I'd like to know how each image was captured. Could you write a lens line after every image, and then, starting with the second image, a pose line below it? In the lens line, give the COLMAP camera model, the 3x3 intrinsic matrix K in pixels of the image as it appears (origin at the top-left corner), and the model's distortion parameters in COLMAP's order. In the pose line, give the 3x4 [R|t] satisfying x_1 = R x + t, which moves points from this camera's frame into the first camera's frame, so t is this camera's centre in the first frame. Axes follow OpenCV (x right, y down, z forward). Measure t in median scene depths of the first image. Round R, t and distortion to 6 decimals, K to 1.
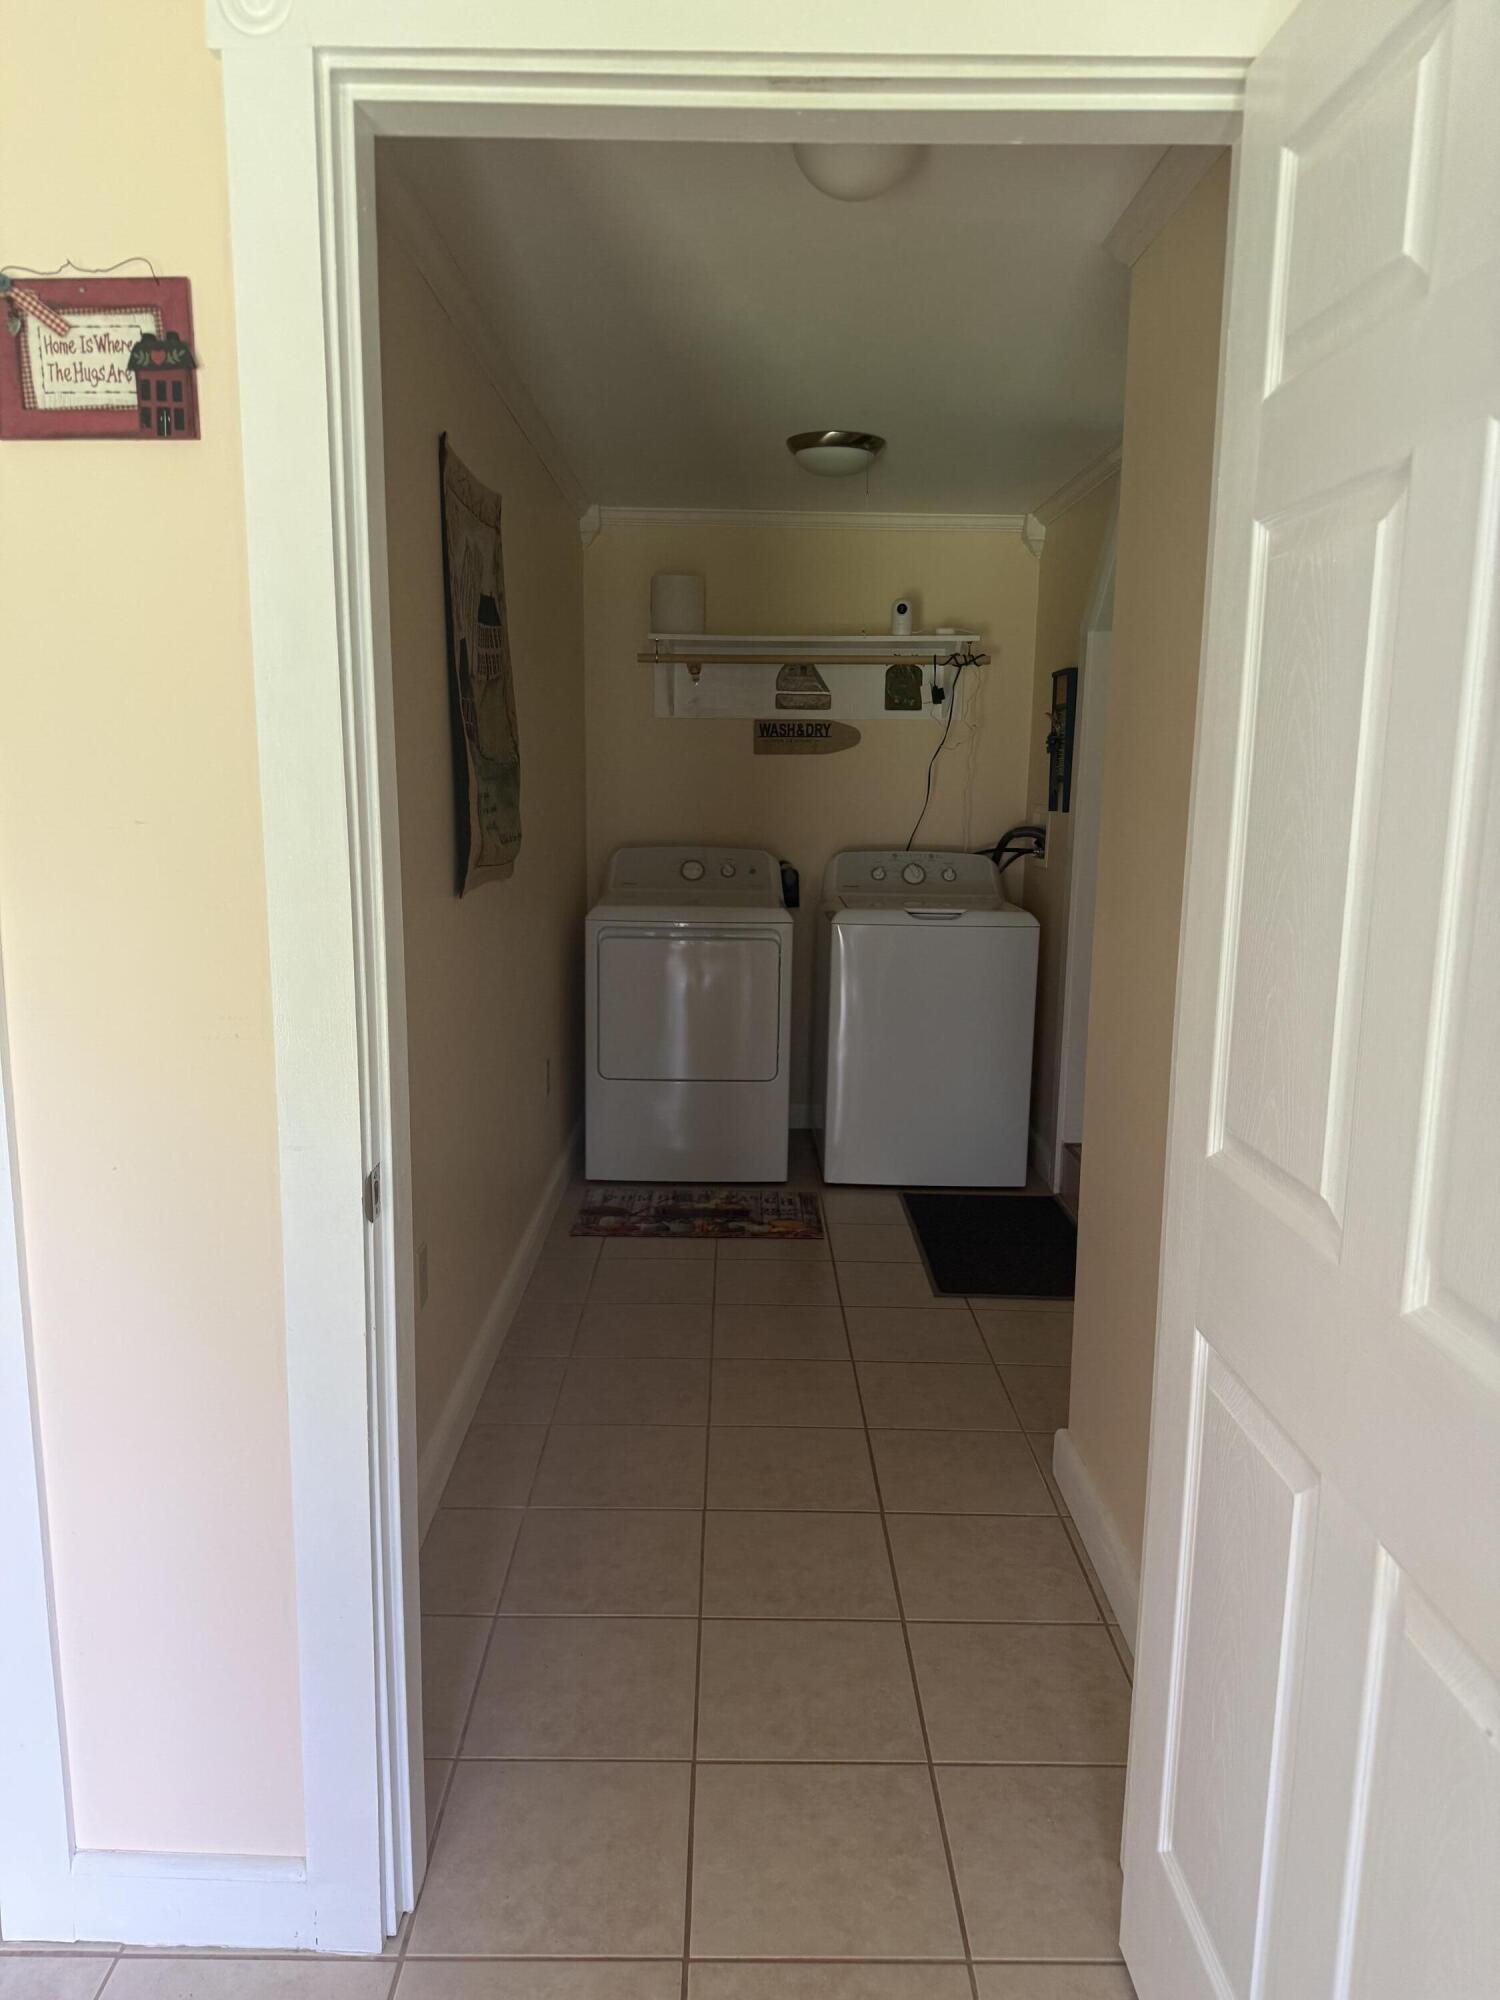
lens RADIAL K [[1385.2, 0, 743.2], [0, 1385.2, 1000.4], [0, 0, 1]] dist [0.069945, -0.106430]
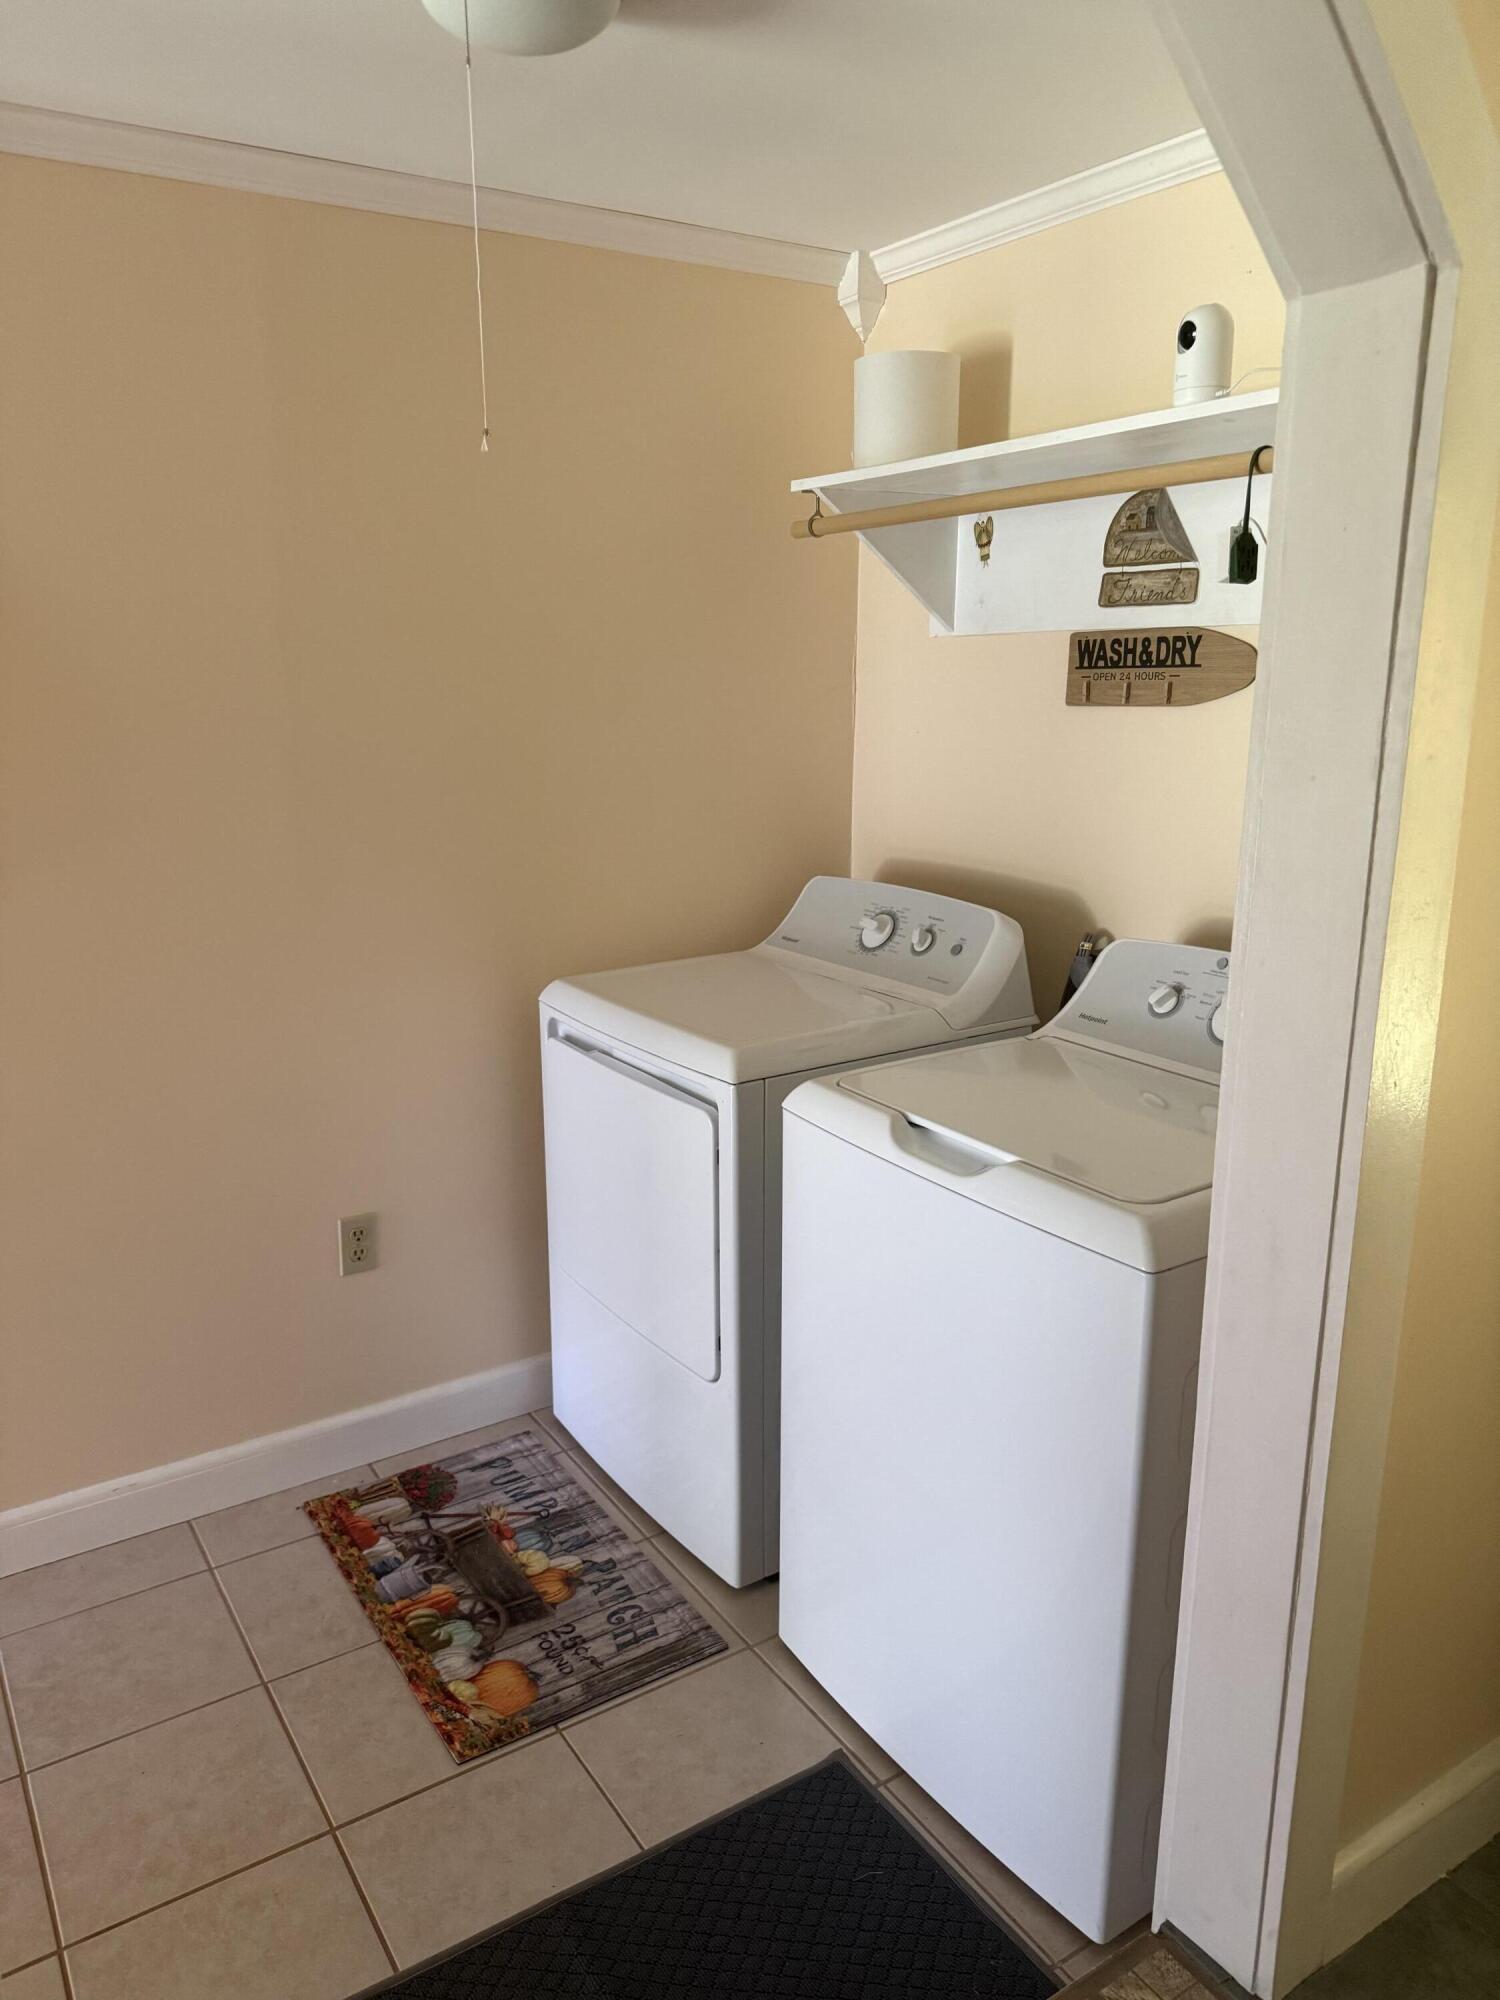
lens RADIAL K [[1385.2, 0, 680.7], [0, 1385.2, 1000.2], [0, 0, 1]] dist [0.069945, -0.106430]
pose [[0.534994, 0.179717, -0.825520, 0.402249], [-0.114427, 0.983523, 0.139958, -0.147114], [0.837071, 0.019585, 0.546743, 0.711249]]
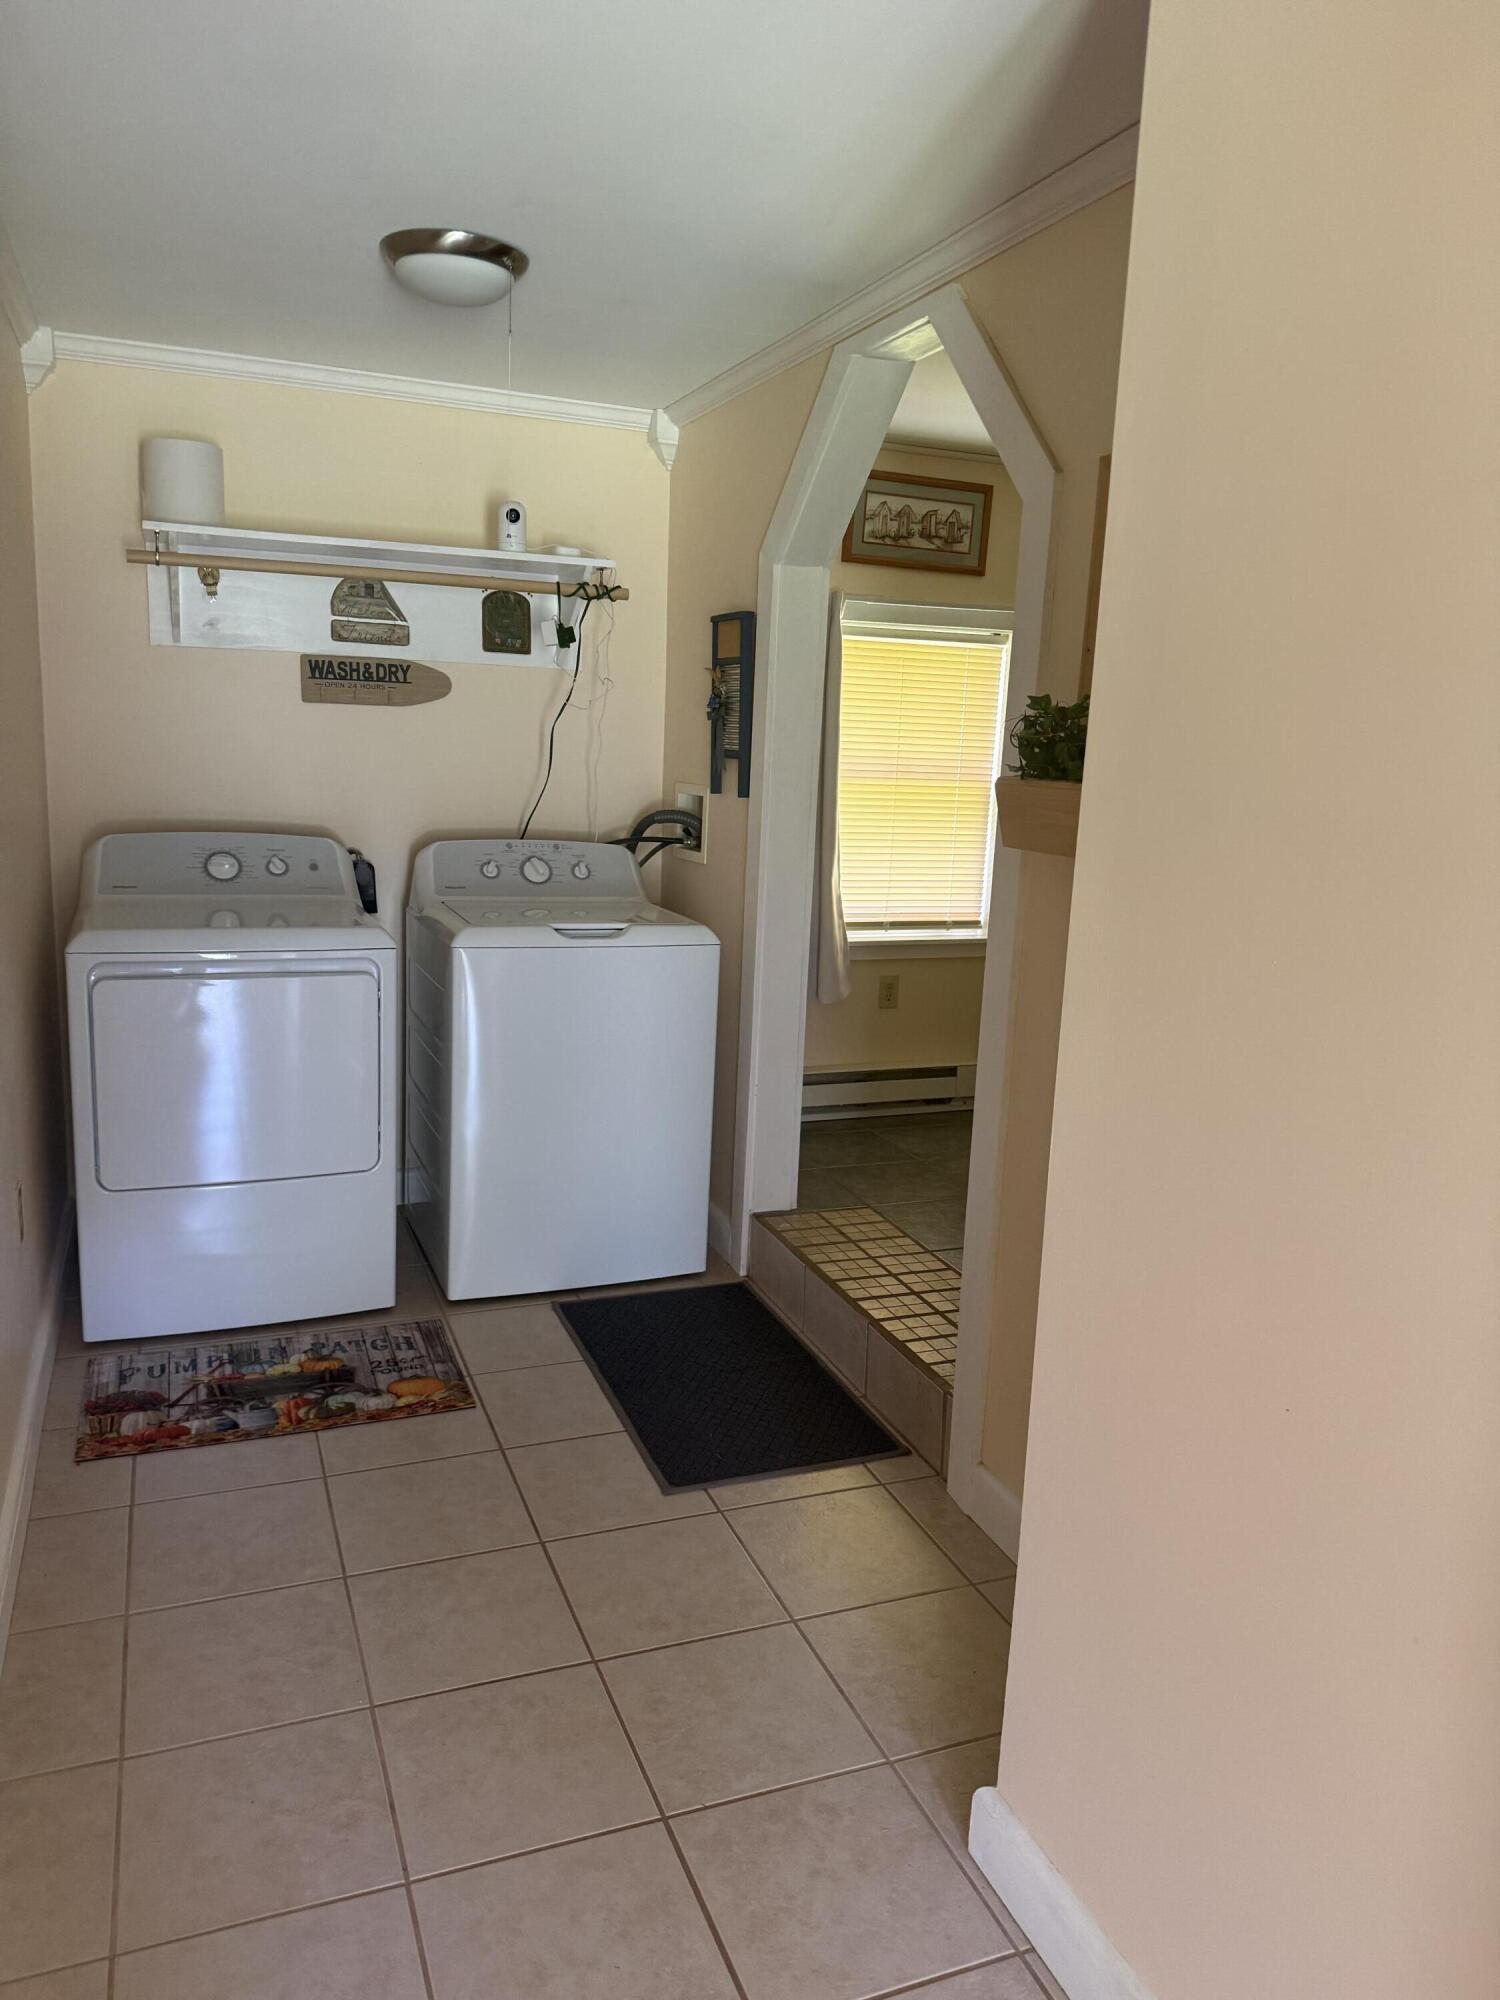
lens RADIAL K [[1385.2, 0, 742.1], [0, 1385.2, 990.2], [0, 0, 1]] dist [0.069945, -0.106430]
pose [[0.927897, -0.041667, 0.370500, -0.062605], [0.029168, 0.998802, 0.039279, -0.056366], [-0.371693, -0.025640, 0.928001, 0.268804]]
